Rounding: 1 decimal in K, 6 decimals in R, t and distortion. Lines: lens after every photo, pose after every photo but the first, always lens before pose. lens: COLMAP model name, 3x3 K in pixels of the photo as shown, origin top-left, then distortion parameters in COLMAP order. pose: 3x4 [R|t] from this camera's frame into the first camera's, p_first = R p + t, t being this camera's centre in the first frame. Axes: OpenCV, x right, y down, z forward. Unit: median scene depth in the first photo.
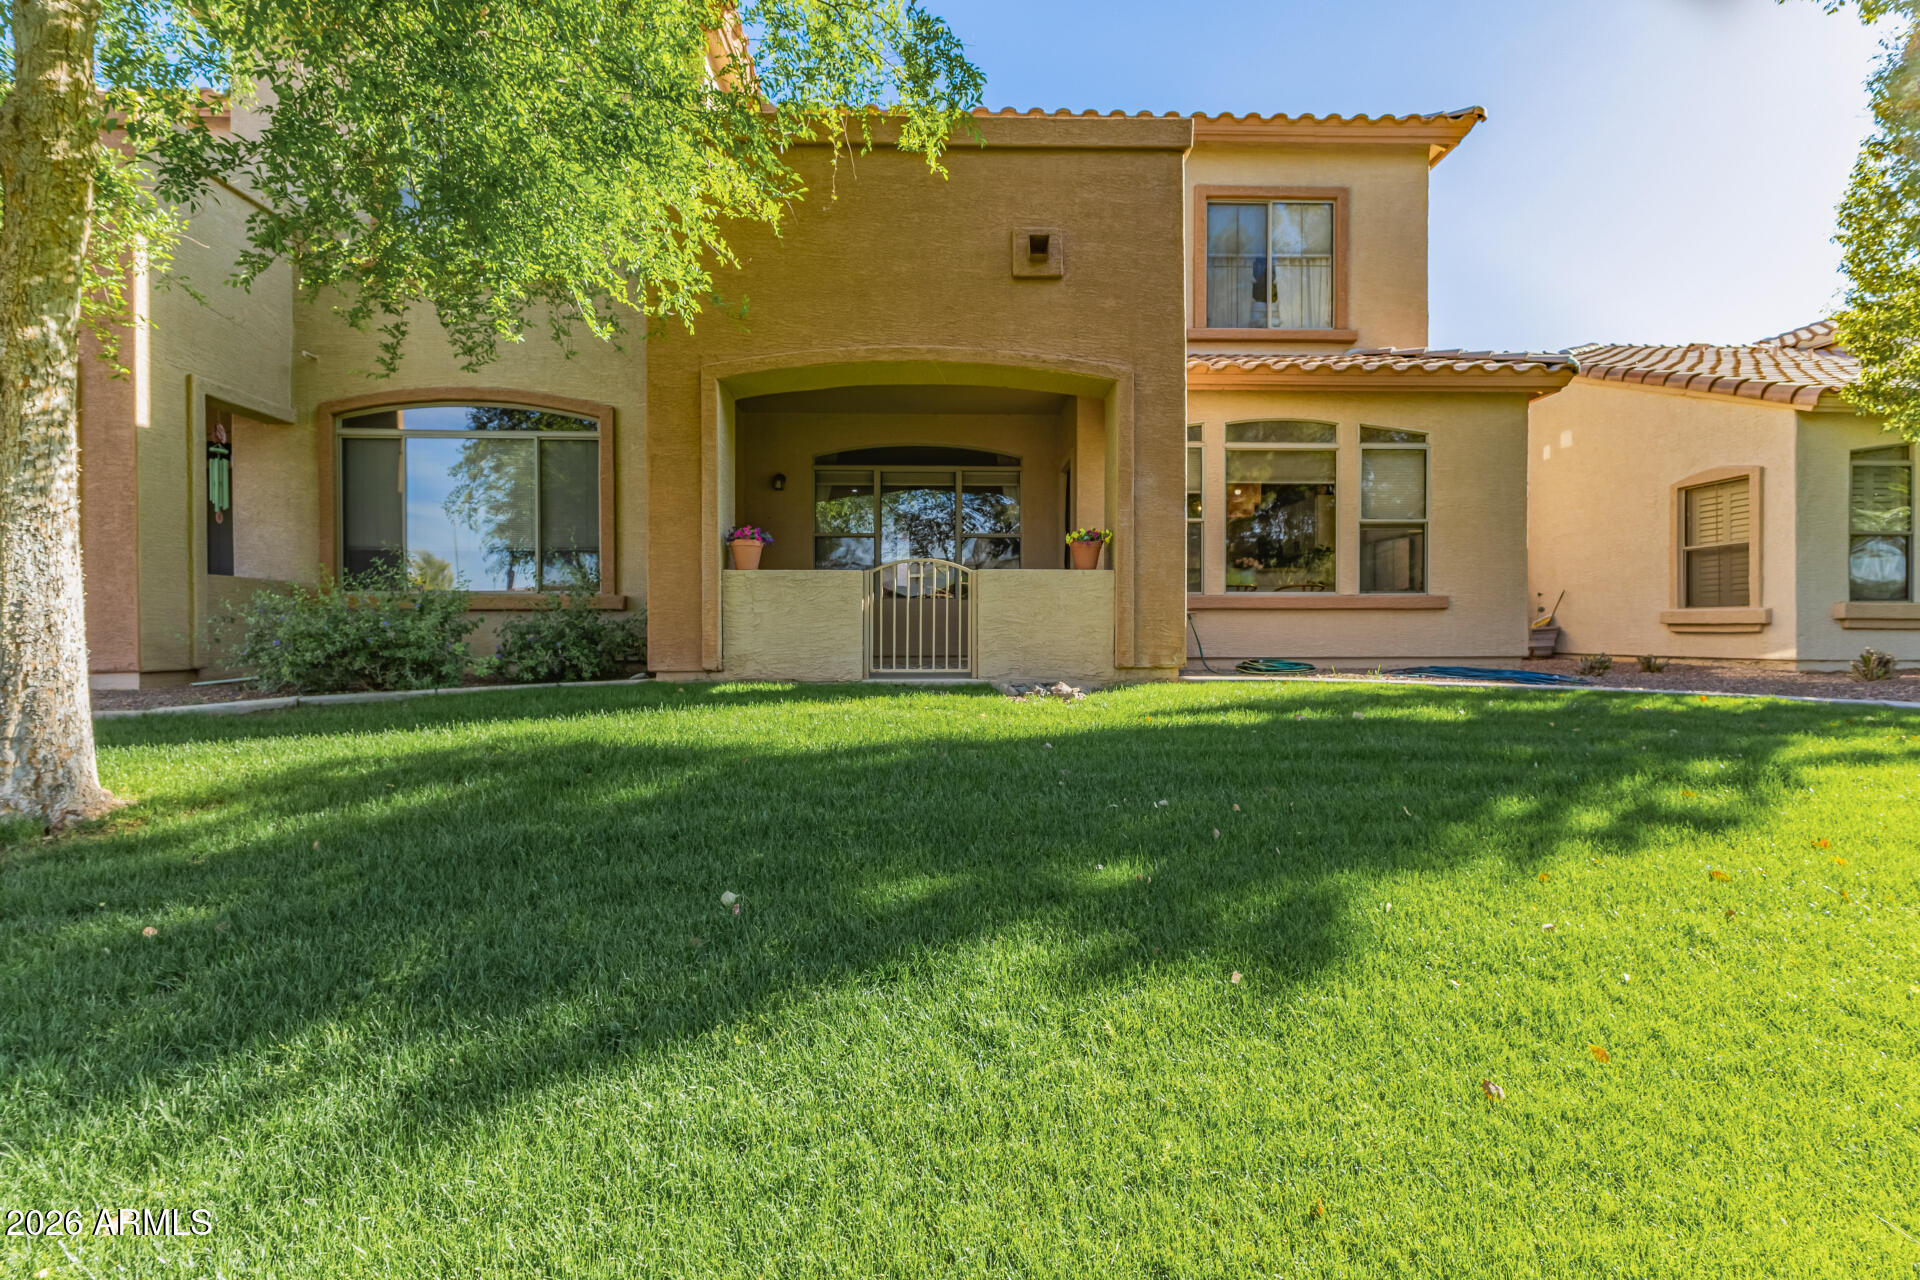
lens RADIAL K [[833.5, 0, 965.1], [0, 833.5, 630.7], [0, 0, 1]] dist [0.011112, 0.000187]
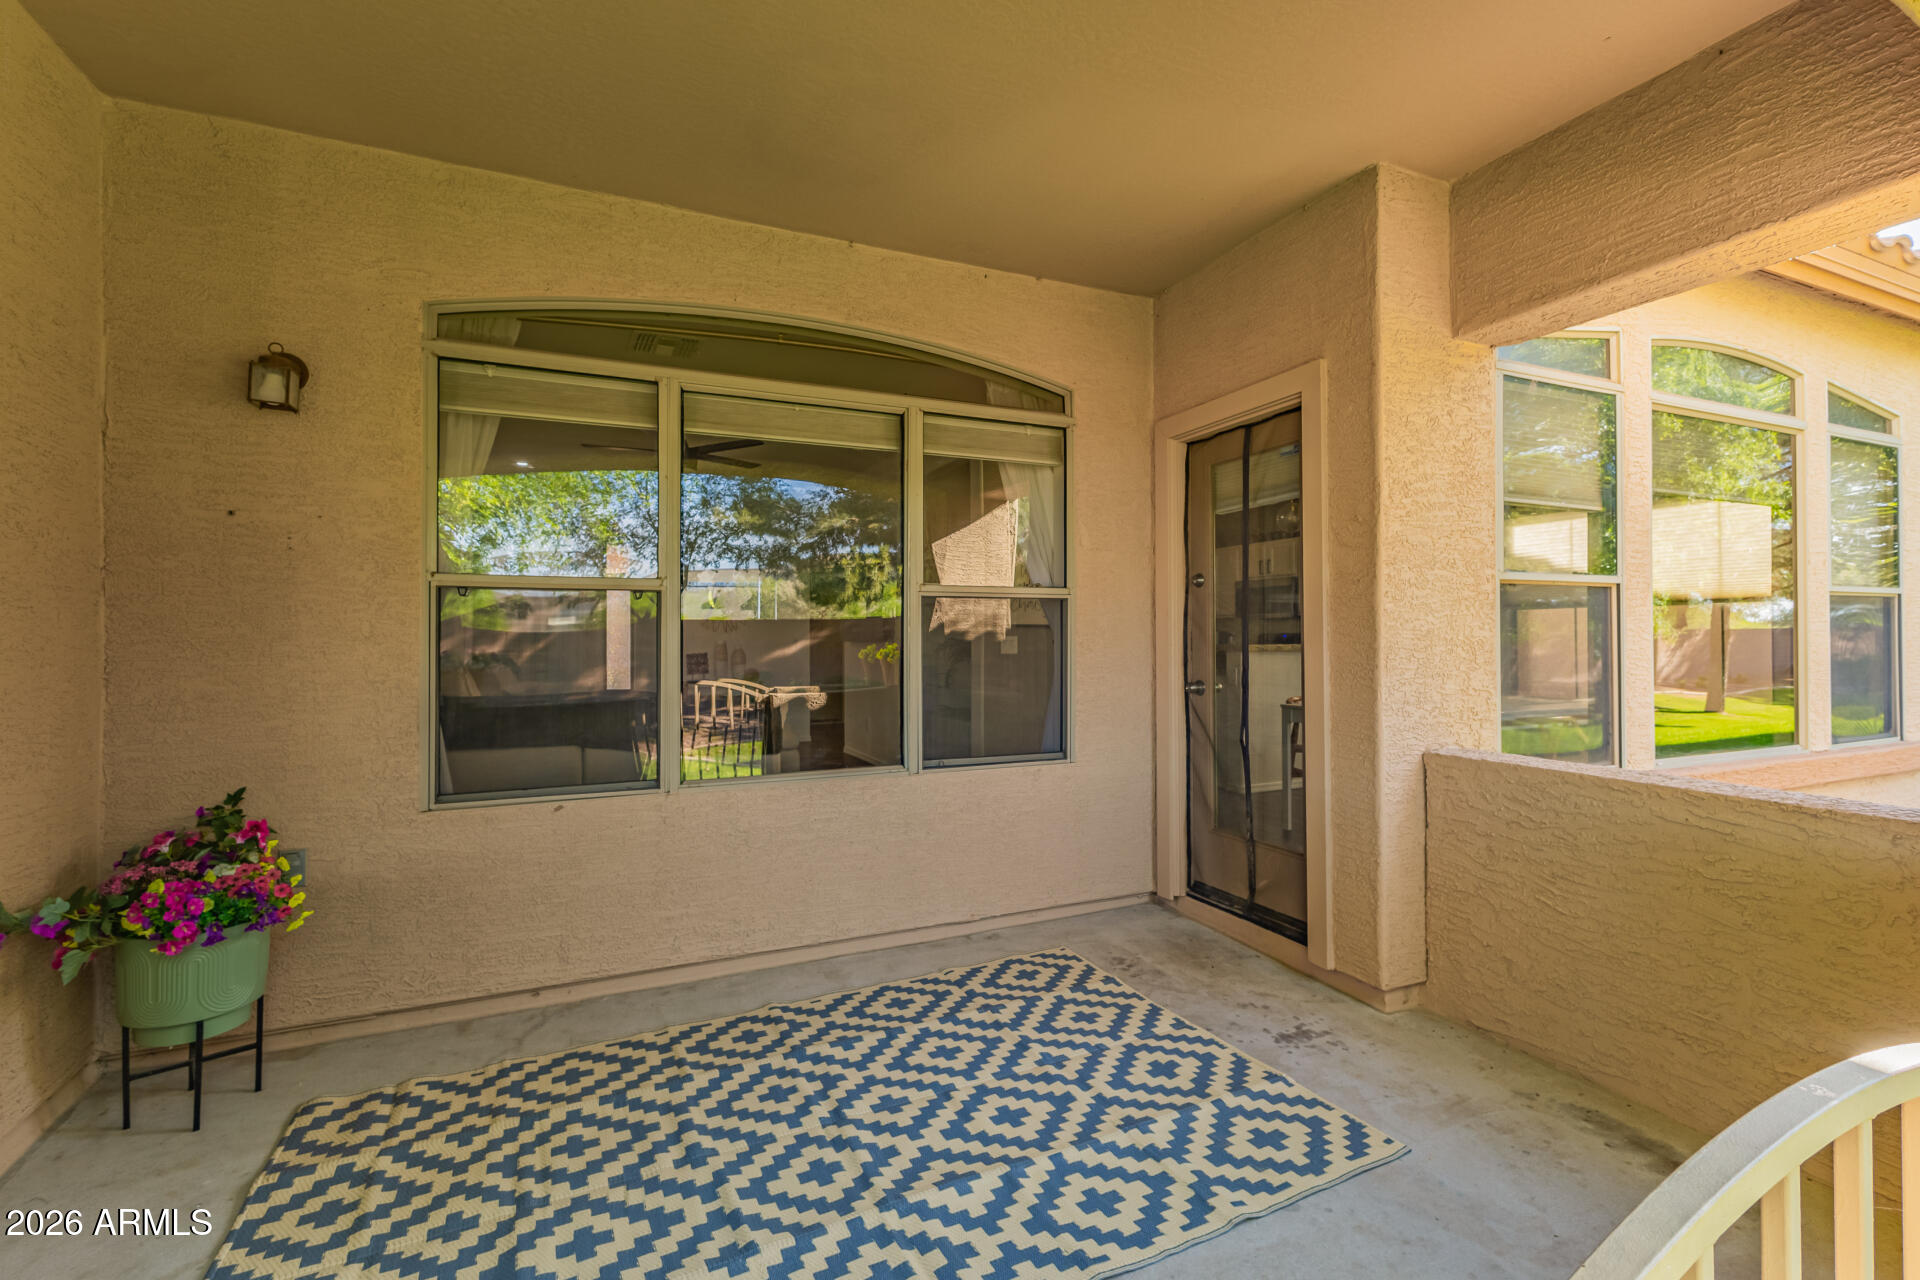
lens RADIAL K [[833.5, 0, 965.1], [0, 833.5, 630.7], [0, 0, 1]] dist [0.011112, 0.000187]
pose [[0.918837, -0.003901, 0.394619, -0.145877], [0.006344, 0.999968, -0.004887, -0.109747], [-0.394587, 0.006994, 0.918832, 0.762266]]
